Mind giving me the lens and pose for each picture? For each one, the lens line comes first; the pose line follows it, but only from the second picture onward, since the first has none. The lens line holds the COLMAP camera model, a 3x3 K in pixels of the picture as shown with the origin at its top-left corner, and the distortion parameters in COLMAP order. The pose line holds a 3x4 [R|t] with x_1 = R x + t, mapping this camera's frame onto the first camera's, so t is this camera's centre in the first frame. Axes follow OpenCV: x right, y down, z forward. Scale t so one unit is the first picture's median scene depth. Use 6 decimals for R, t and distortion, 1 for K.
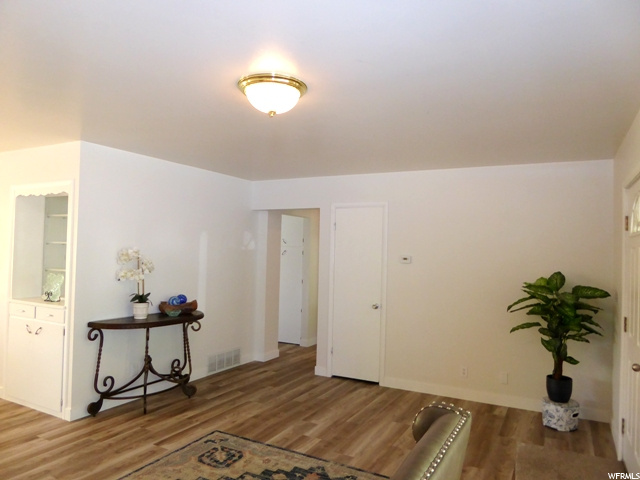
lens RADIAL K [[453.2, 0, 325.6], [0, 453.2, 238.6], [0, 0, 1]] dist [-0.022888, 0.002408]
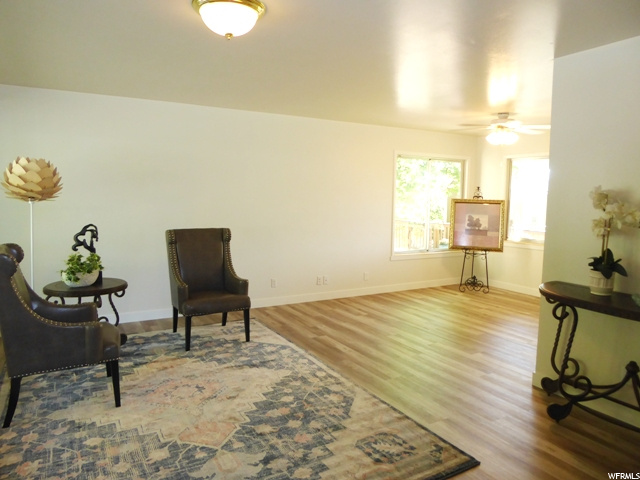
lens RADIAL K [[453.2, 0, 321.1], [0, 453.2, 240.4], [0, 0, 1]] dist [-0.022888, 0.002408]
pose [[-0.533534, 0.051675, -0.844199, 0.408545], [-0.004105, 0.997962, 0.063682, 0.066597], [0.845769, 0.037442, -0.532234, 1.137813]]
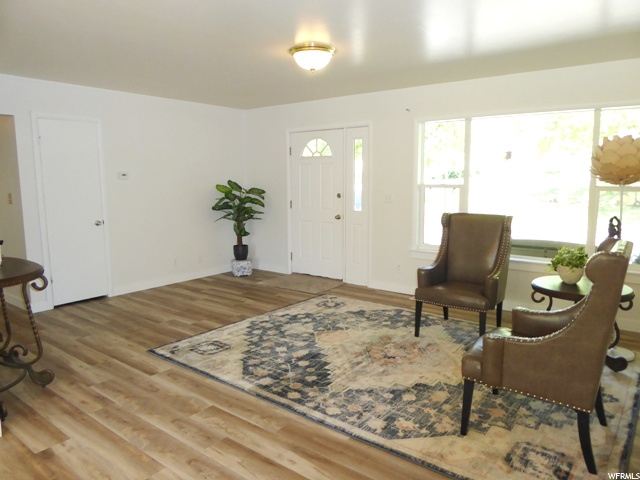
lens RADIAL K [[453.2, 0, 325.2], [0, 453.2, 241.8], [0, 0, 1]] dist [-0.022888, 0.002408]
pose [[0.167243, -0.157501, 0.973254, -1.094536], [-0.019340, 0.986443, 0.162959, 0.024032], [-0.985726, -0.046077, 0.161930, 0.468536]]
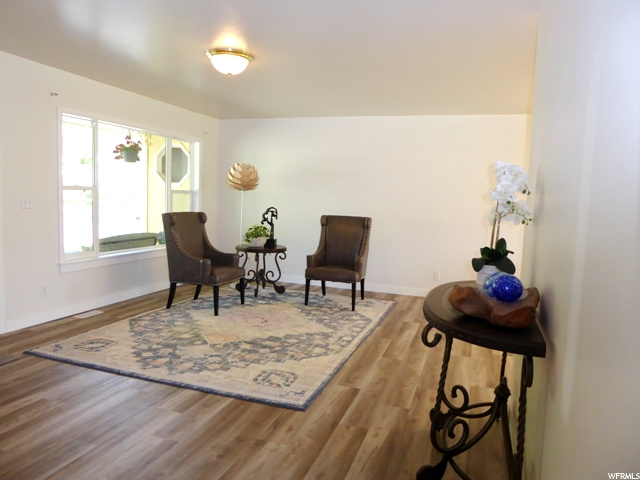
lens RADIAL K [[453.2, 0, 325.4], [0, 453.2, 238.4], [0, 0, 1]] dist [-0.022888, 0.002408]
pose [[-0.985537, -0.046143, -0.163059, -0.143564], [-0.056712, 0.996540, 0.060762, 0.101115], [0.159691, 0.069131, -0.984744, 1.708611]]
